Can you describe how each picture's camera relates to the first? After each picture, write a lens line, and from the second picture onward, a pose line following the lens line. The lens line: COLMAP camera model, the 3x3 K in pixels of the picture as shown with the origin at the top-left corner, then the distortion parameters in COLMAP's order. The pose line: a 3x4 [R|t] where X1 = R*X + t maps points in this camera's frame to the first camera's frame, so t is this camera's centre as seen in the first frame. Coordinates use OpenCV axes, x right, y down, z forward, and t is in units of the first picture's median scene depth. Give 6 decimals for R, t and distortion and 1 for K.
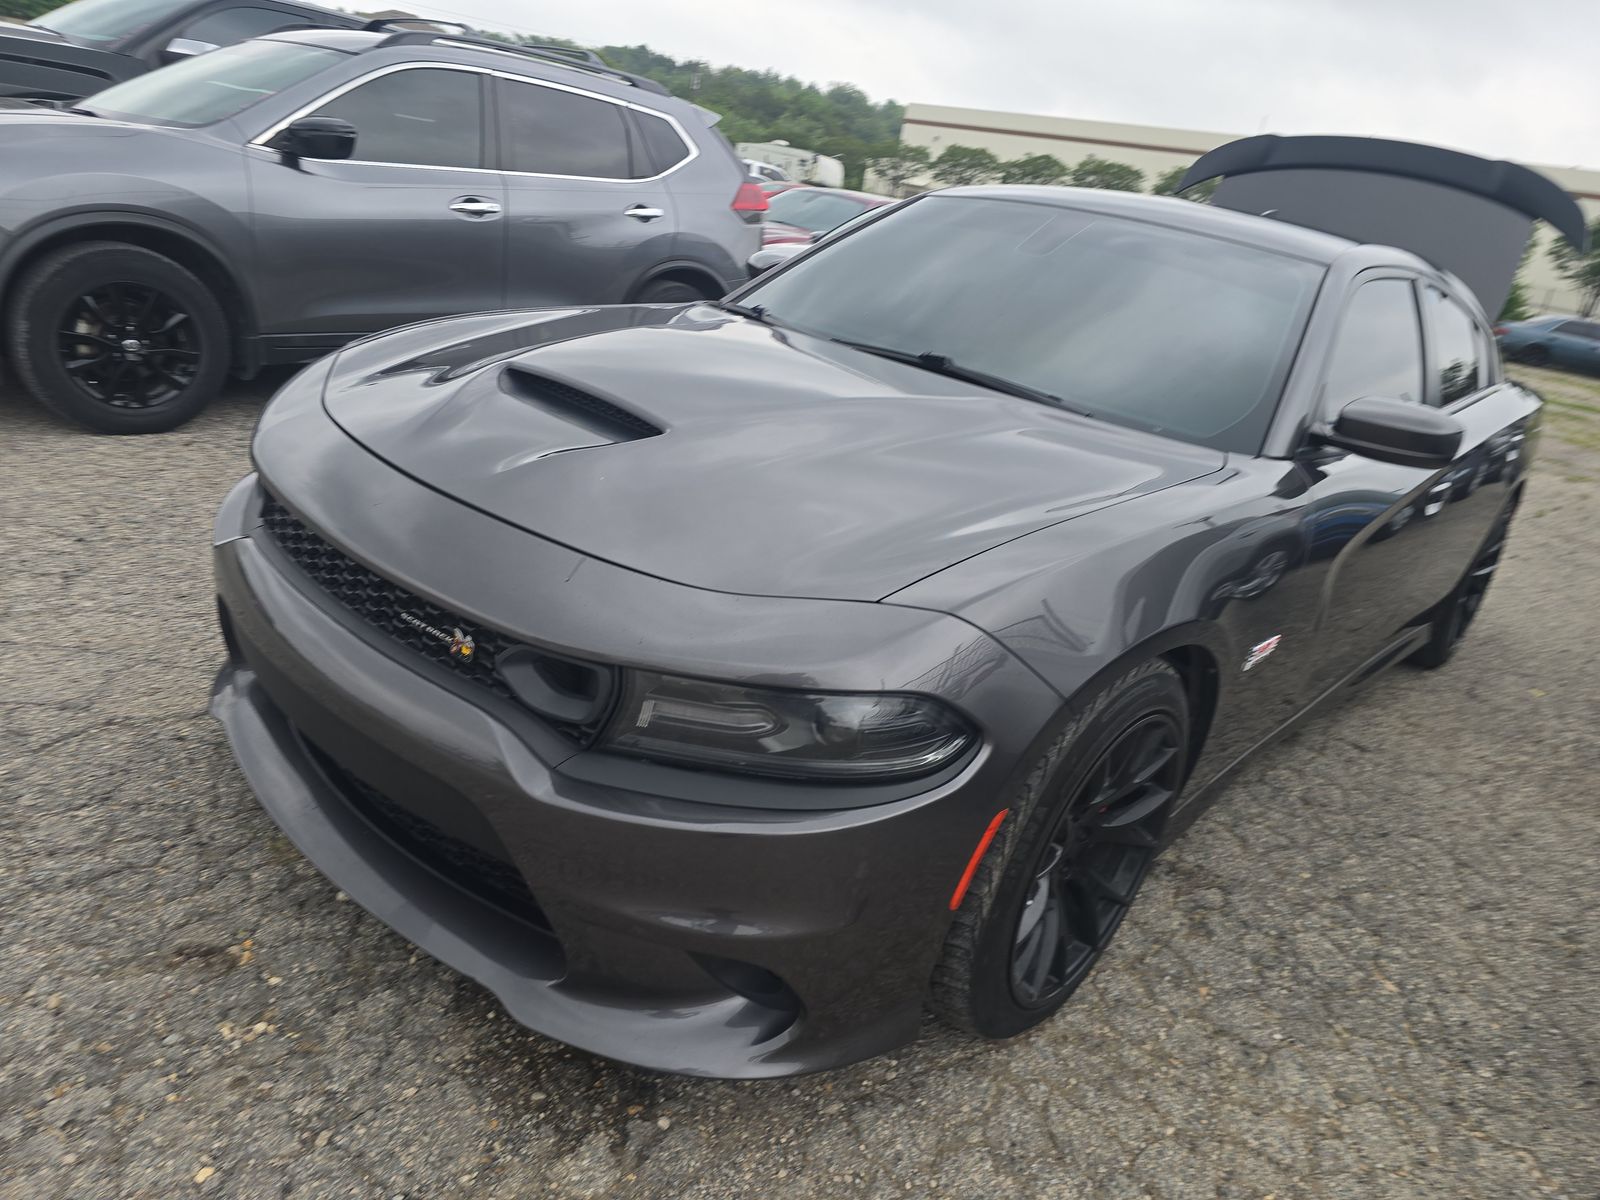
lens RADIAL K [[1086.2, 0, 812.7], [0, 1086.2, 546.4], [0, 0, 1]] dist [0.028349, -0.004450]
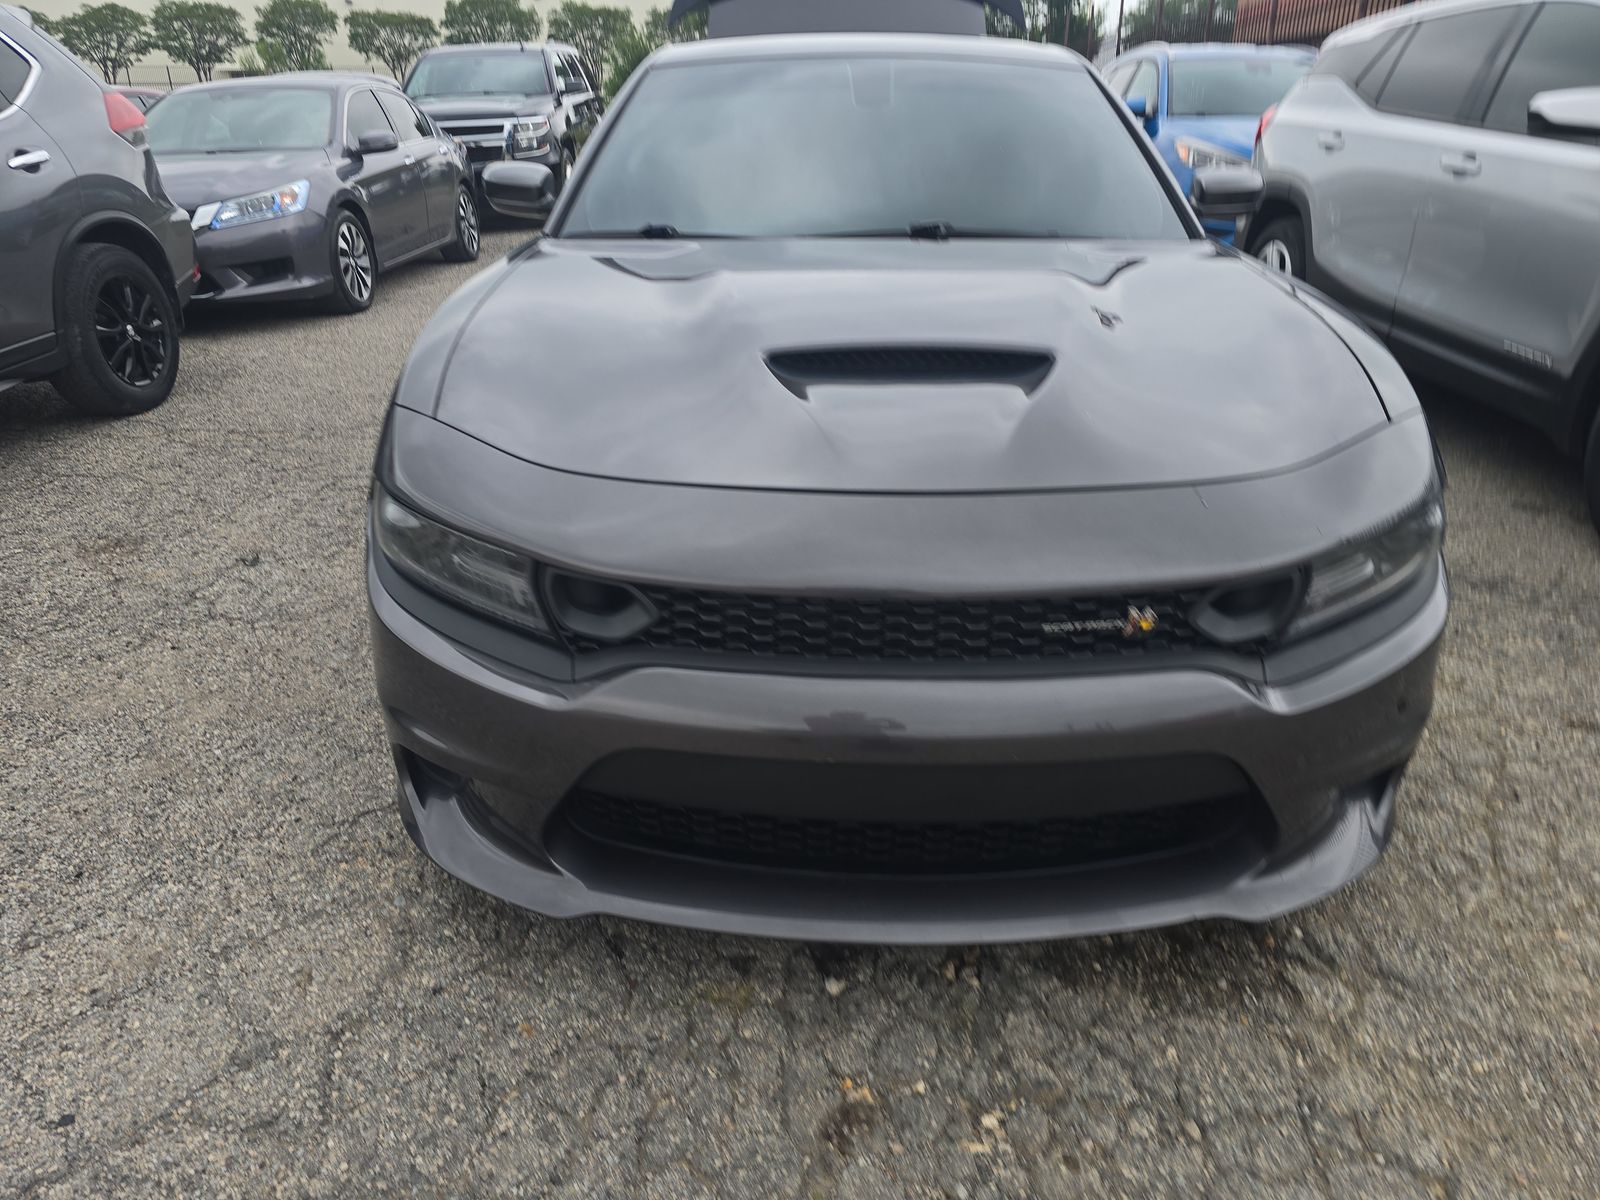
lens RADIAL K [[1086.2, 0, 812.7], [0, 1086.2, 546.4], [0, 0, 1]] dist [0.028349, -0.004450]
pose [[0.740007, -0.401289, 0.539775, -0.925054], [0.325489, 0.915949, 0.234720, -0.257982], [-0.588597, 0.001997, 0.808424, 0.366256]]
